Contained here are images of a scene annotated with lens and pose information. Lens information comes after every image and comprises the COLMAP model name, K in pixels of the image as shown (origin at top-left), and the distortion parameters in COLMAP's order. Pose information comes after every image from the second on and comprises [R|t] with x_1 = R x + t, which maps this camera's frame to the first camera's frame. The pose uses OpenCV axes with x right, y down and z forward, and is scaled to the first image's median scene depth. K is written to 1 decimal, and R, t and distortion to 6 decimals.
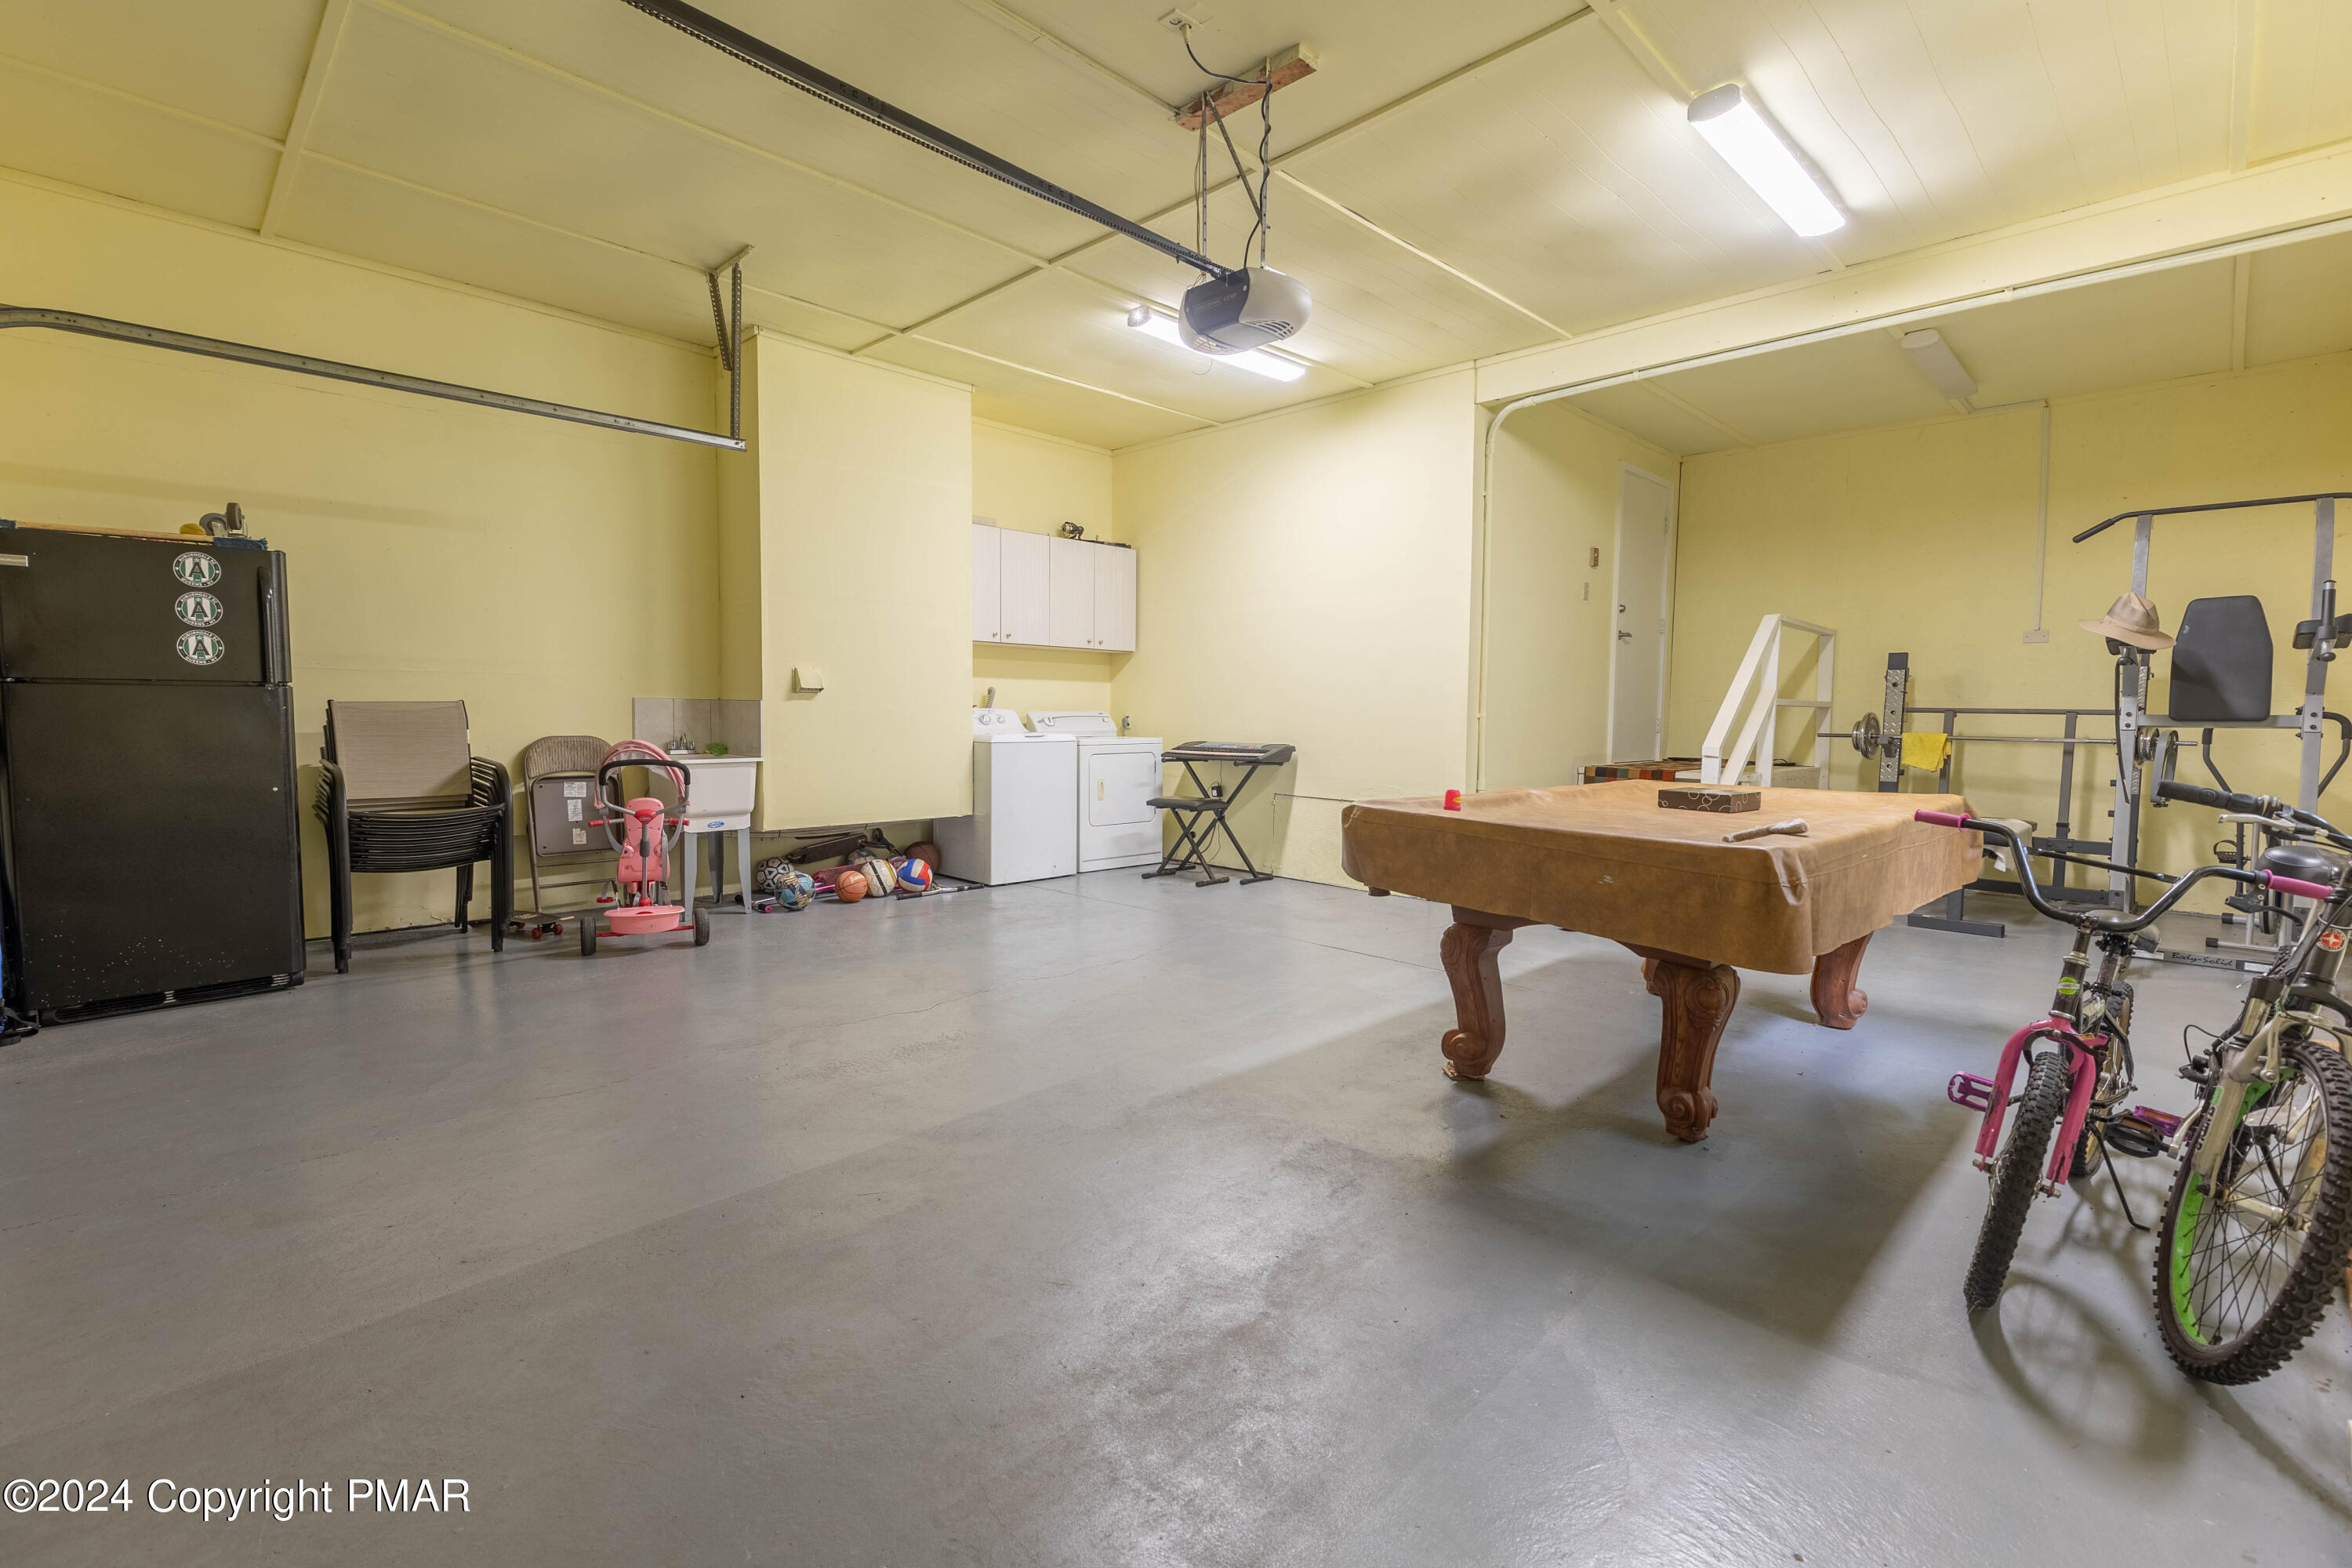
lens RADIAL K [[1065.7, 0, 1179.3], [0, 1065.7, 778.7], [0, 0, 1]] dist [0.006407, -0.000469]
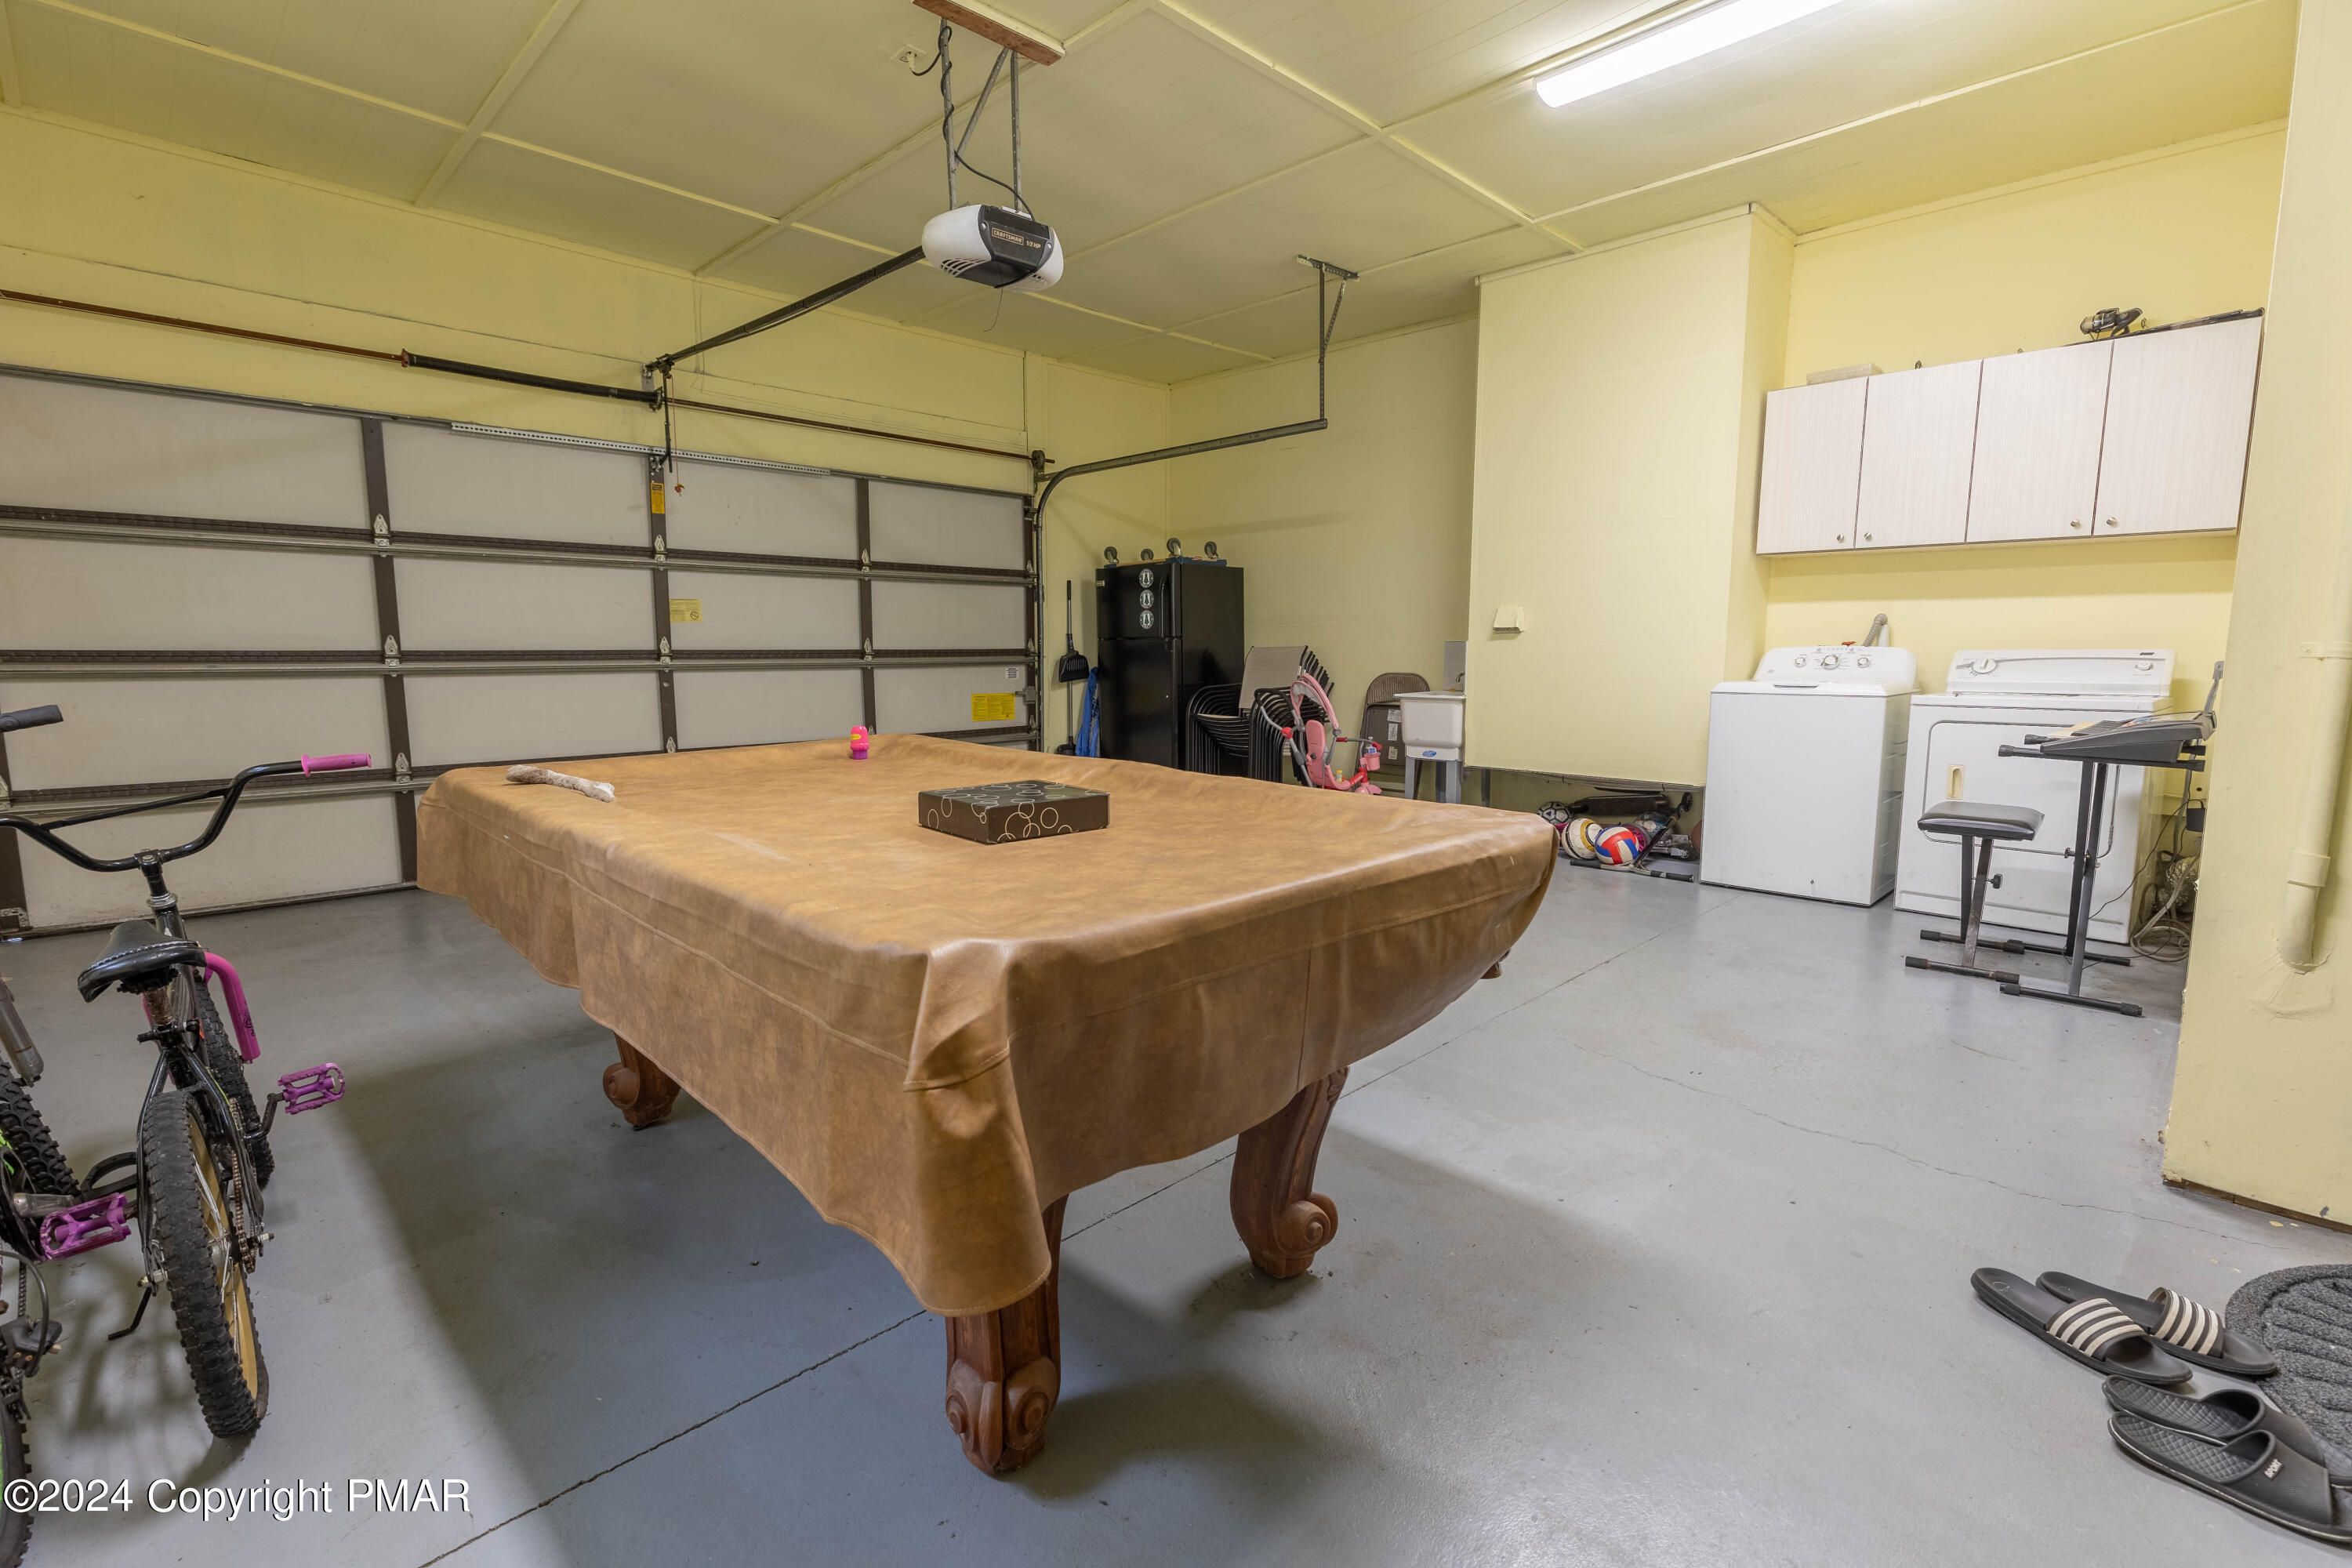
lens RADIAL K [[1065.7, 0, 1179.3], [0, 1065.7, 778.7], [0, 0, 1]] dist [0.006407, -0.000469]
pose [[-0.007822, 0.106622, -0.994269, 0.666779], [-0.065528, 0.992107, 0.106906, -0.032315], [0.997820, 0.065989, -0.000773, 0.722815]]
